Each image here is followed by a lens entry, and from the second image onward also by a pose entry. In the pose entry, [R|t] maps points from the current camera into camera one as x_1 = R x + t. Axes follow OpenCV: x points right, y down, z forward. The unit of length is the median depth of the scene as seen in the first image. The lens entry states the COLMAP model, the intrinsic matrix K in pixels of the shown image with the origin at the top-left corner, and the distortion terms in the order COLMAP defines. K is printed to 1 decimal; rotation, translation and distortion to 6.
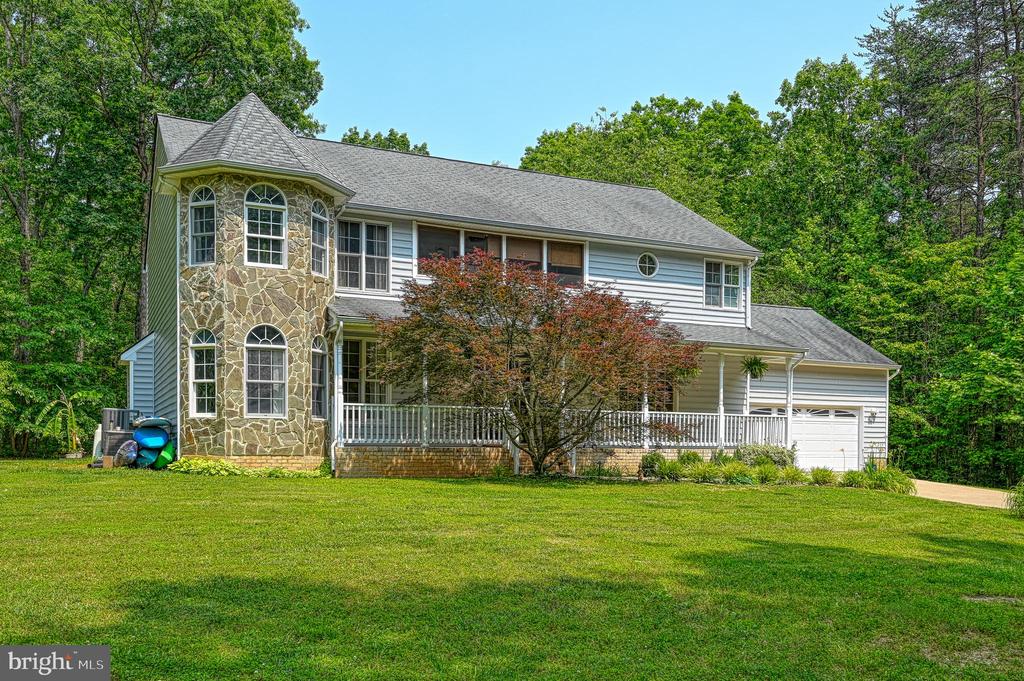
lens RADIAL K [[914.3, 0, 509.7], [0, 914.3, 490.0], [0, 0, 1]] dist [-0.005030, -0.000233]
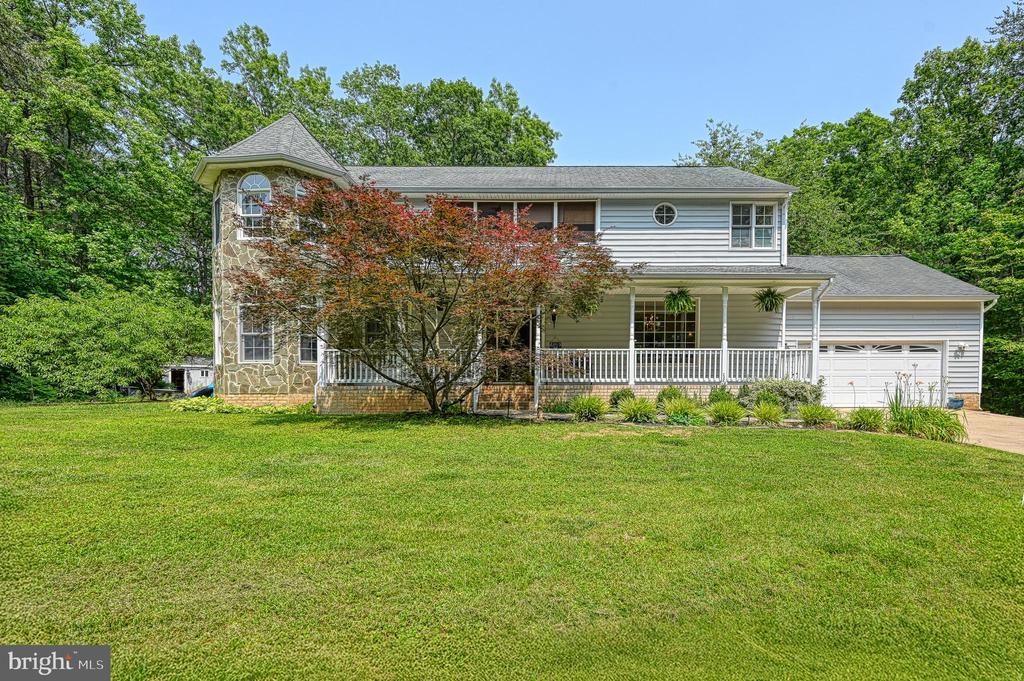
lens RADIAL K [[494.5, 0, 512.7], [0, 494.5, 411.0], [0, 0, 1]] dist [0.000373, 0.001055]
pose [[0.903677, 0.008444, -0.428131, 0.260139], [-0.010721, 0.999938, -0.002907, -0.013179], [0.428080, 0.007217, 0.903712, 0.434967]]
